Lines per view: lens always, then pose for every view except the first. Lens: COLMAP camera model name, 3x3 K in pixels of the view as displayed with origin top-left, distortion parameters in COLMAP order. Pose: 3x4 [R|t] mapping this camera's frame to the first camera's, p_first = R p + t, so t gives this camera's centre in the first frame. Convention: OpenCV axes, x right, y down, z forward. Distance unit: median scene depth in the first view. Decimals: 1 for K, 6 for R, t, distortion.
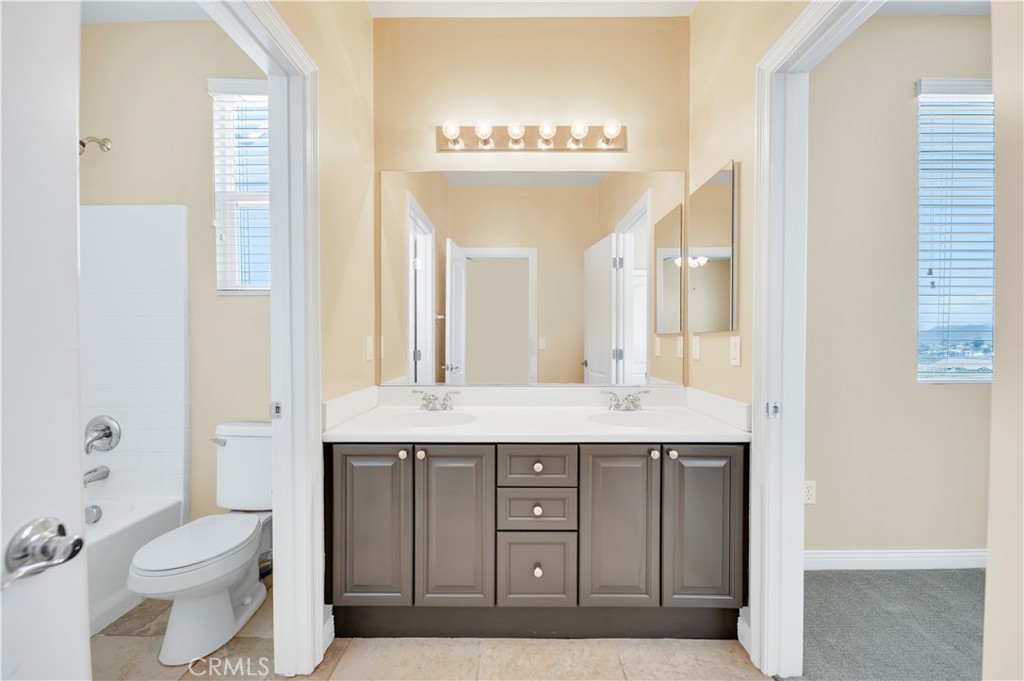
lens RADIAL K [[411.7, 0, 515.7], [0, 411.7, 341.4], [0, 0, 1]] dist [0.002156, 0.000119]
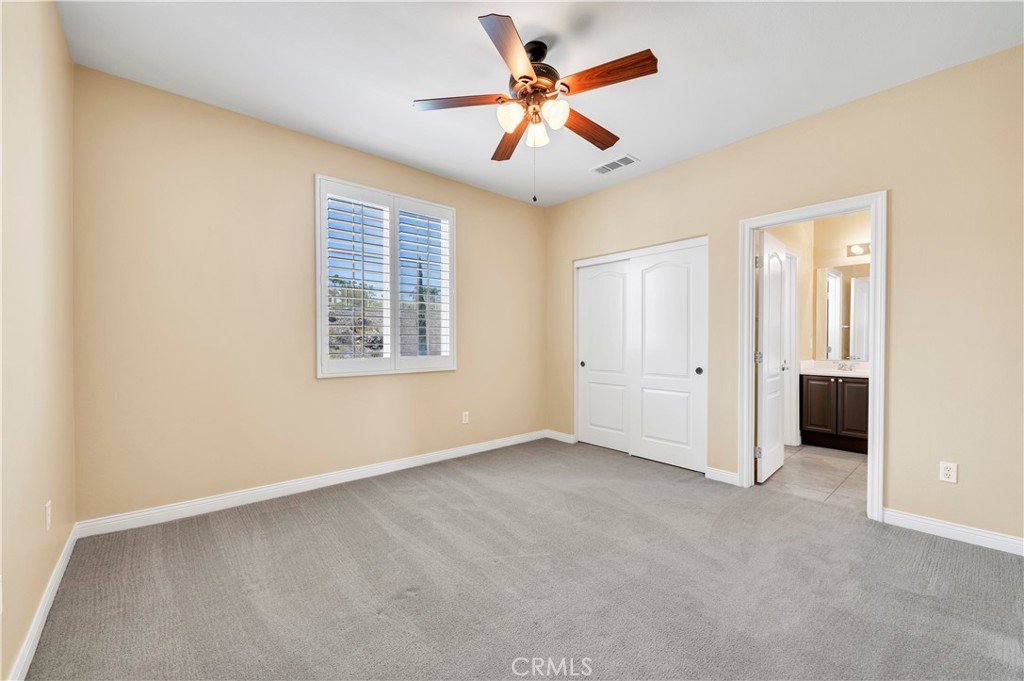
lens RADIAL K [[411.7, 0, 511.3], [0, 411.7, 343.4], [0, 0, 1]] dist [0.002156, 0.000119]
pose [[0.661900, 0.009259, -0.749535, 0.286493], [-0.006093, 0.999957, 0.006972, 0.008627], [0.749567, -0.000048, 0.661928, -1.871750]]
